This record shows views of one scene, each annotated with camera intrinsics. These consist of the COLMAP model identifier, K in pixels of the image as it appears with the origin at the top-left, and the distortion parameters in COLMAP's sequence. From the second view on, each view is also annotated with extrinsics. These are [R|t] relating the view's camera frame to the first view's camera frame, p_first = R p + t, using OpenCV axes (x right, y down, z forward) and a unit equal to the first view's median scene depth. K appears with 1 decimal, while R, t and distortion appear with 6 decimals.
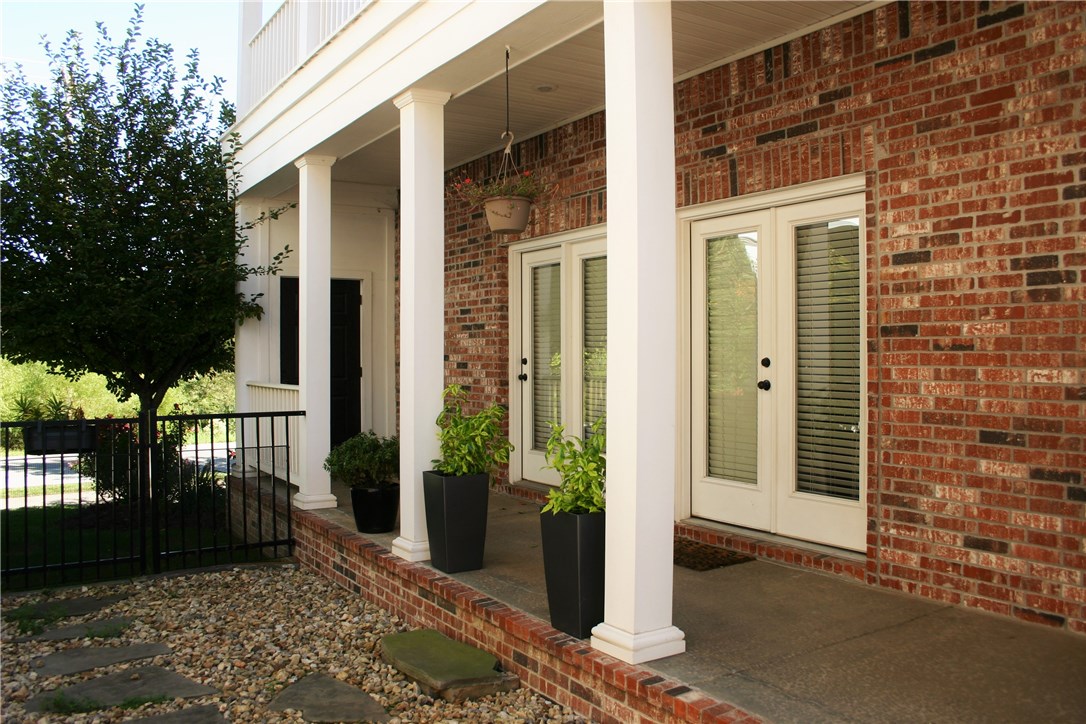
lens RADIAL K [[844.6, 0, 545.9], [0, 844.6, 360.9], [0, 0, 1]] dist [-0.093760, 0.035512]
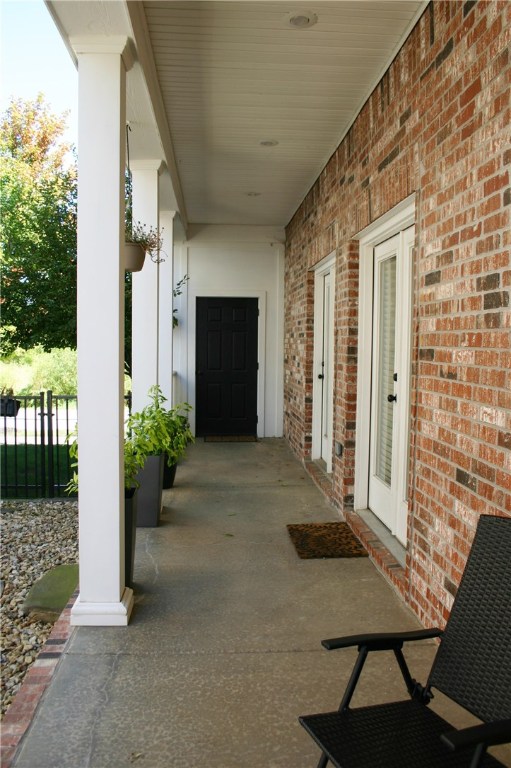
lens RADIAL K [[625.9, 0, 277.8], [0, 625.9, 389.7], [0, 0, 1]] dist [-0.138073, 0.090177]
pose [[0.888381, 0.047311, -0.456664, 0.635610], [-0.018086, 0.997510, 0.068160, -0.043516], [0.458751, -0.052292, 0.887025, 0.294402]]
